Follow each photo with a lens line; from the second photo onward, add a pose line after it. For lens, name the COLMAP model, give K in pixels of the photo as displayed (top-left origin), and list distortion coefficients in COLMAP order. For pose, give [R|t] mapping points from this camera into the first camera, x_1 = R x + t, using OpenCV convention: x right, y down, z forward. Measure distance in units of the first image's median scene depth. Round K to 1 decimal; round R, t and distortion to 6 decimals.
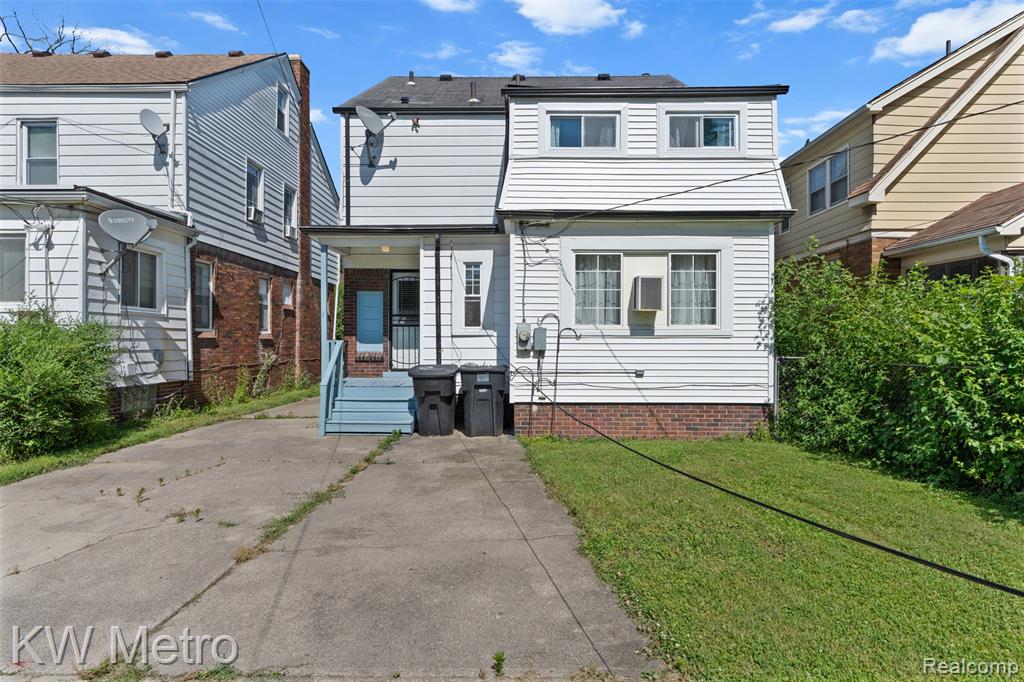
lens RADIAL K [[554.2, 0, 511.1], [0, 554.2, 341.2], [0, 0, 1]] dist [-0.004202, 0.000607]
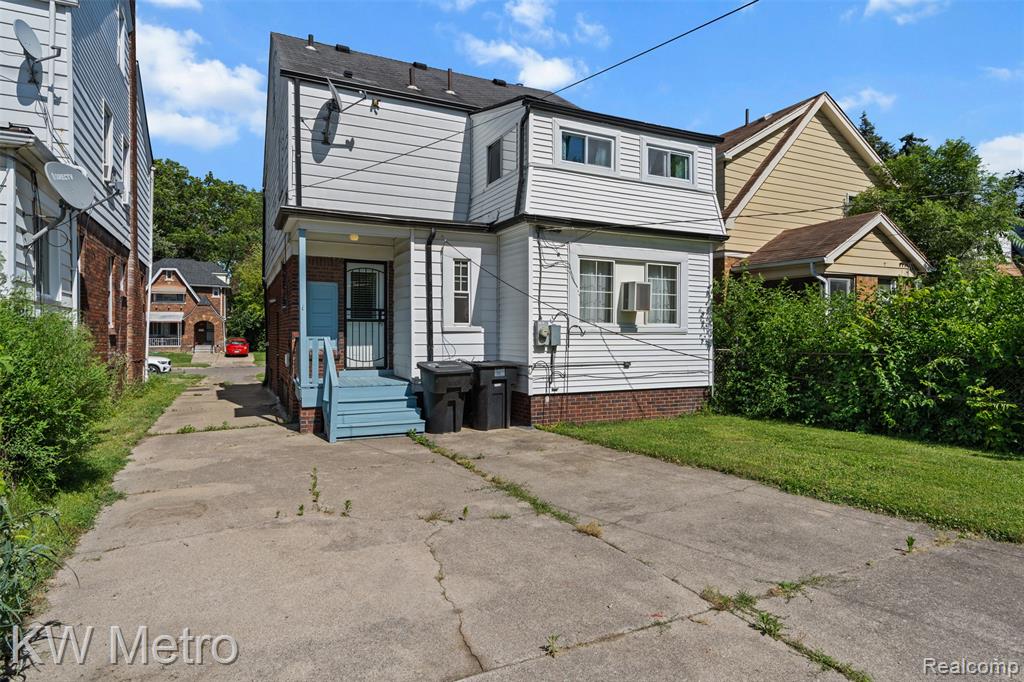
lens RADIAL K [[587.3, 0, 515.4], [0, 587.3, 338.0], [0, 0, 1]] dist [0.000115, 0.002257]
pose [[0.887112, -0.002668, 0.461546, -0.543382], [0.000968, 0.999992, 0.003921, -0.003171], [-0.461552, -0.003031, 0.887108, 0.011417]]
